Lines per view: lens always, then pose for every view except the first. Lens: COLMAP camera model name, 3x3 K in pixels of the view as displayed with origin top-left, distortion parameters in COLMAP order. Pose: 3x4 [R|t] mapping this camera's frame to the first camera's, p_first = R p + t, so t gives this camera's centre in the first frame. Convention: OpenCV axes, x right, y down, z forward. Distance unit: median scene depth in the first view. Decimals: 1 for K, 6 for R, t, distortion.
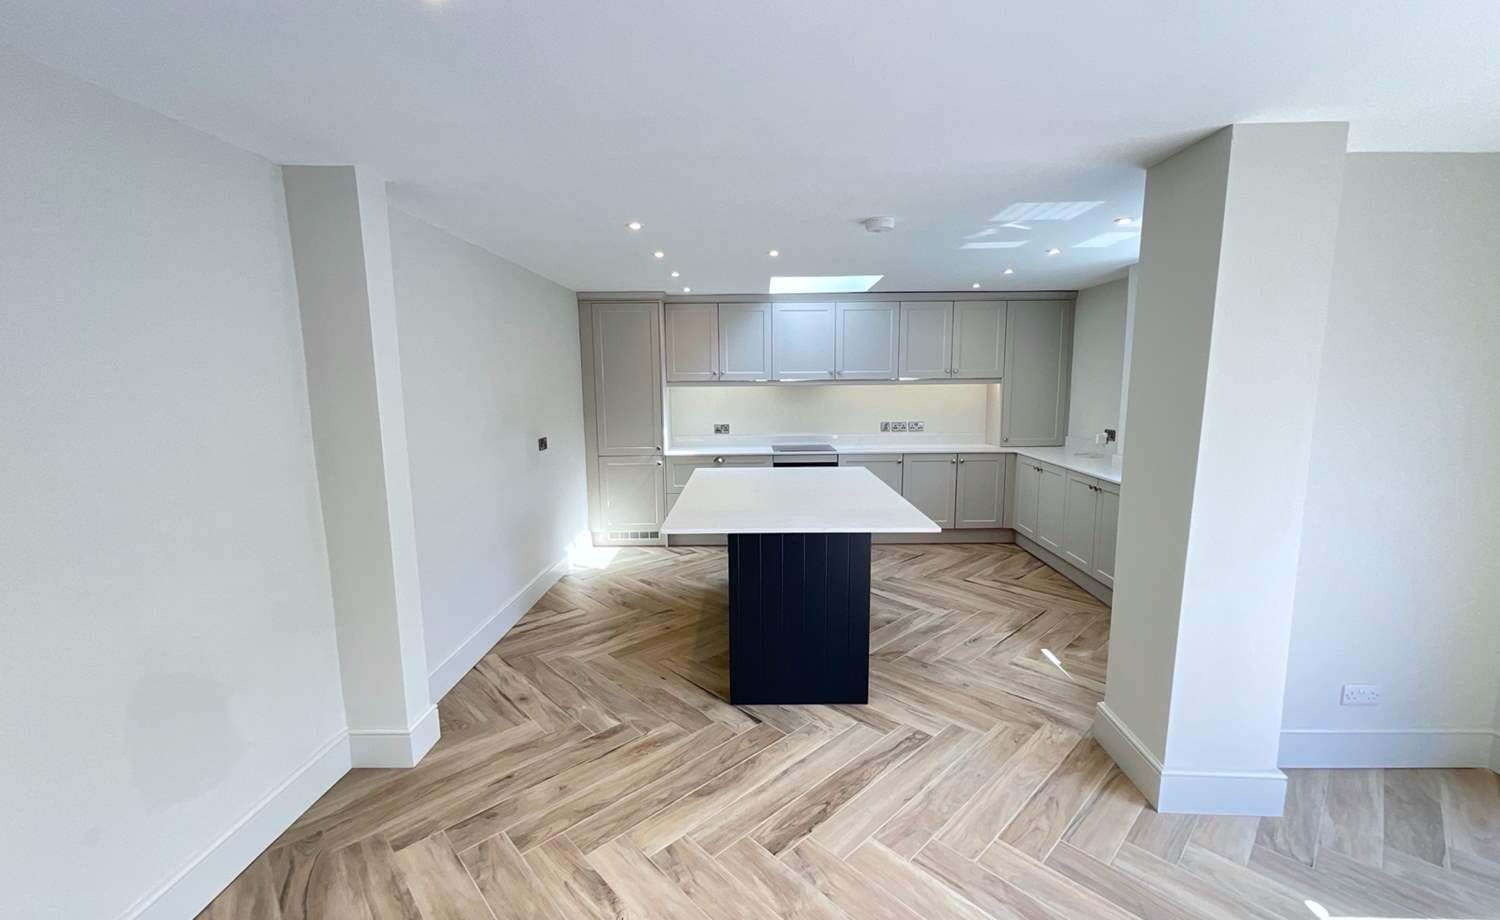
lens RADIAL K [[612.2, 0, 749.5], [0, 612.2, 463.3], [0, 0, 1]] dist [-0.000581, 0.001322]
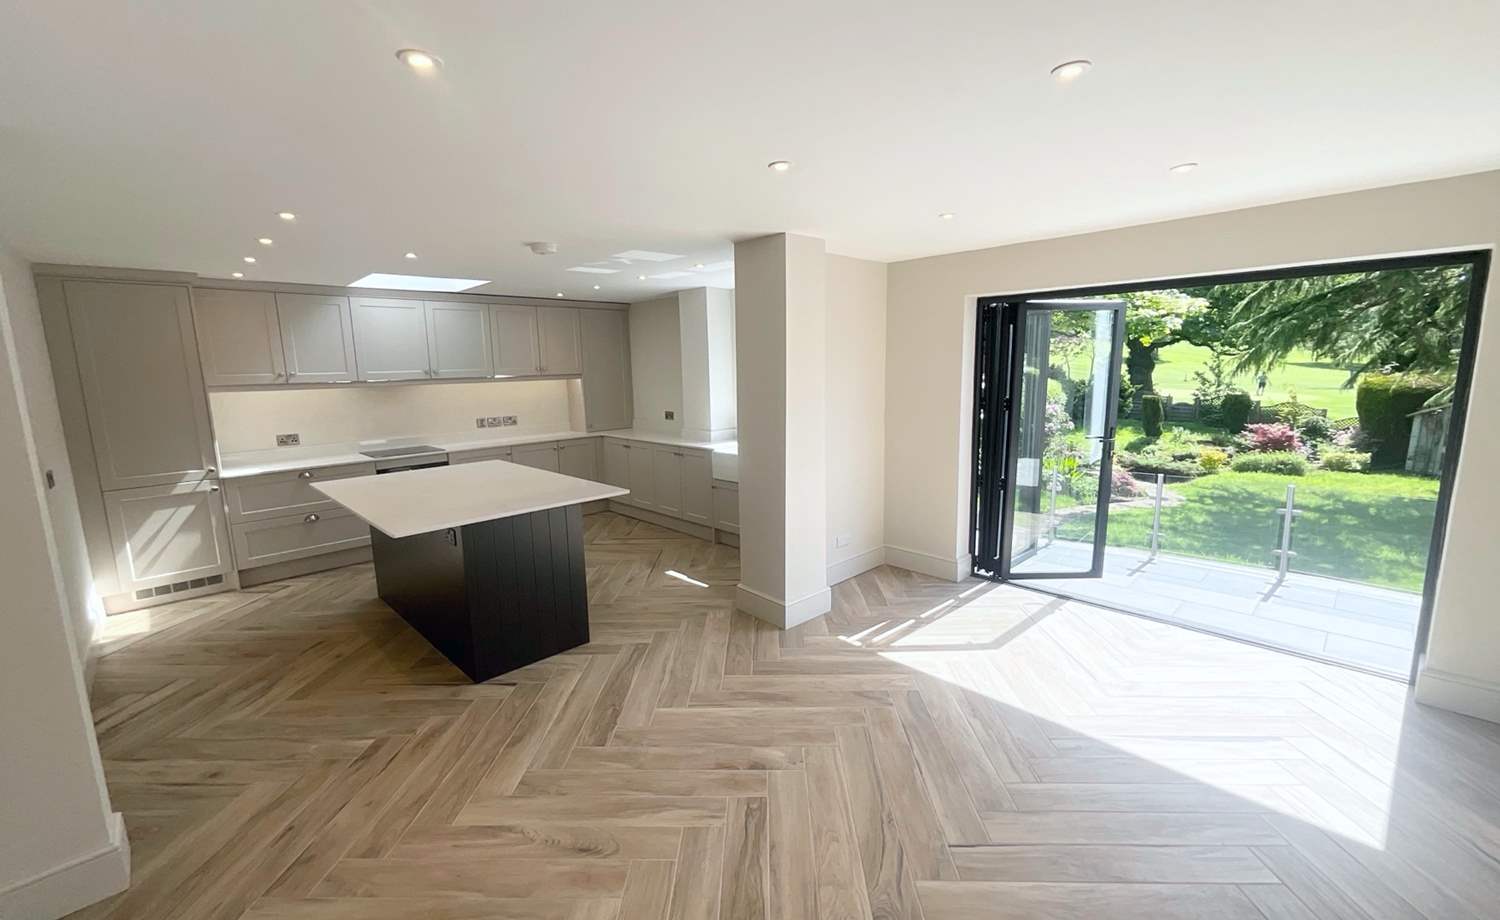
lens RADIAL K [[612.2, 0, 749.6], [0, 612.2, 461.3], [0, 0, 1]] dist [-0.000581, 0.001322]
pose [[0.704907, -0.119032, 0.699240, -0.327761], [0.115255, 0.991939, 0.052669, 0.004486], [-0.699873, 0.043464, 0.712944, -0.095455]]
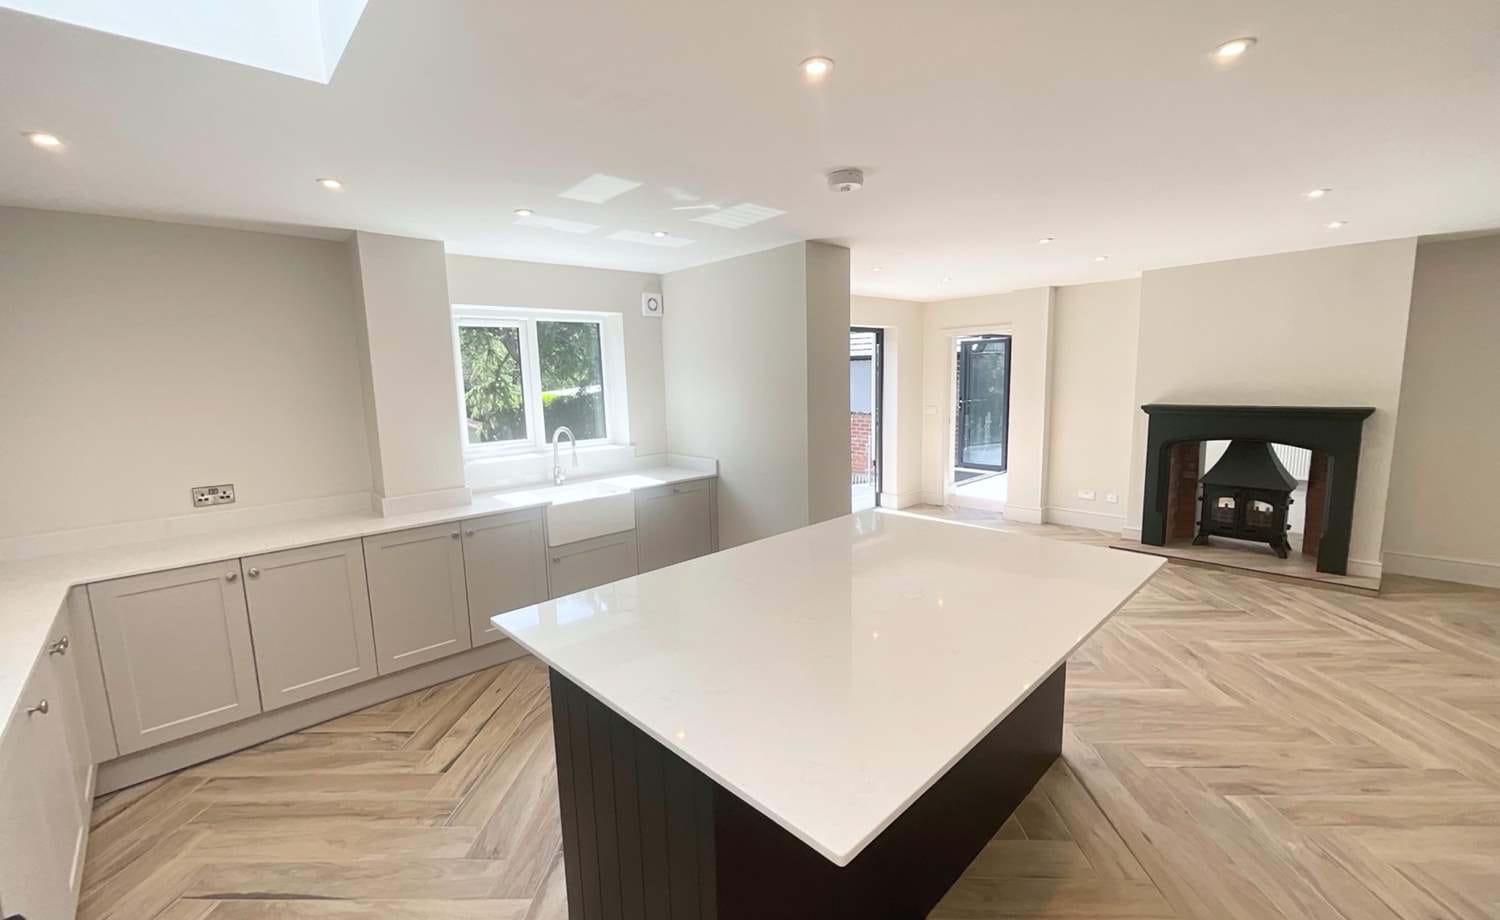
lens RADIAL K [[612.2, 0, 752.2], [0, 612.2, 464.7], [0, 0, 1]] dist [-0.000581, 0.001322]
pose [[-0.698969, -0.073913, 0.711322, -0.249782], [0.132744, 0.963951, 0.230602, -0.197282], [-0.702724, 0.255608, -0.663960, 1.448495]]
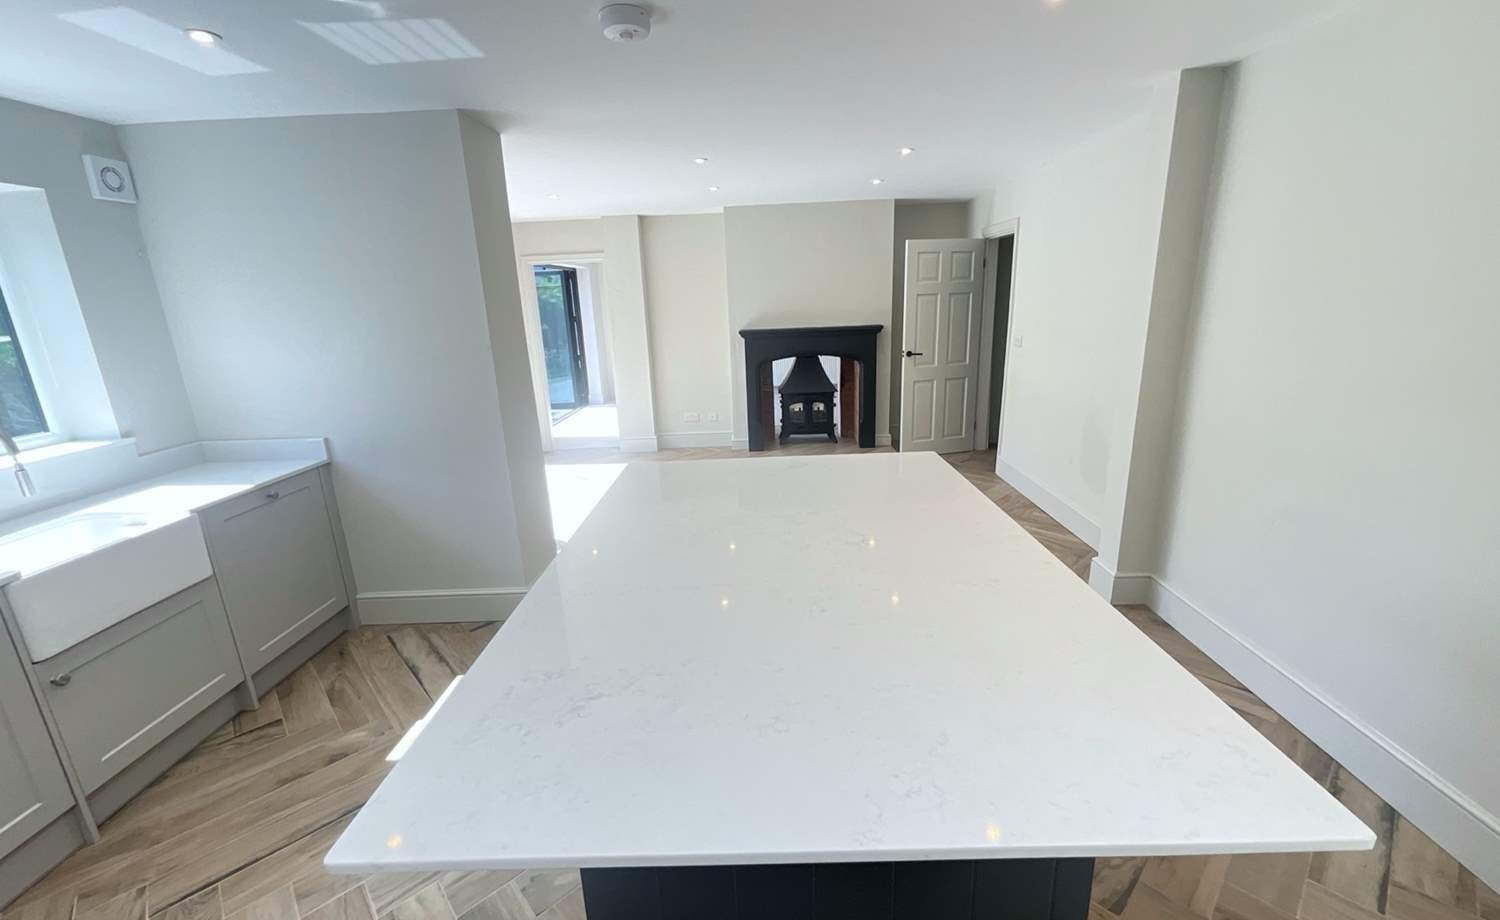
lens RADIAL K [[612.2, 0, 752.9], [0, 612.2, 460.2], [0, 0, 1]] dist [-0.000581, 0.001322]
pose [[-0.998734, 0.046111, 0.020129, 0.082037], [0.050310, 0.919499, 0.389860, -0.193326], [-0.000532, 0.390379, -0.920654, 1.440969]]
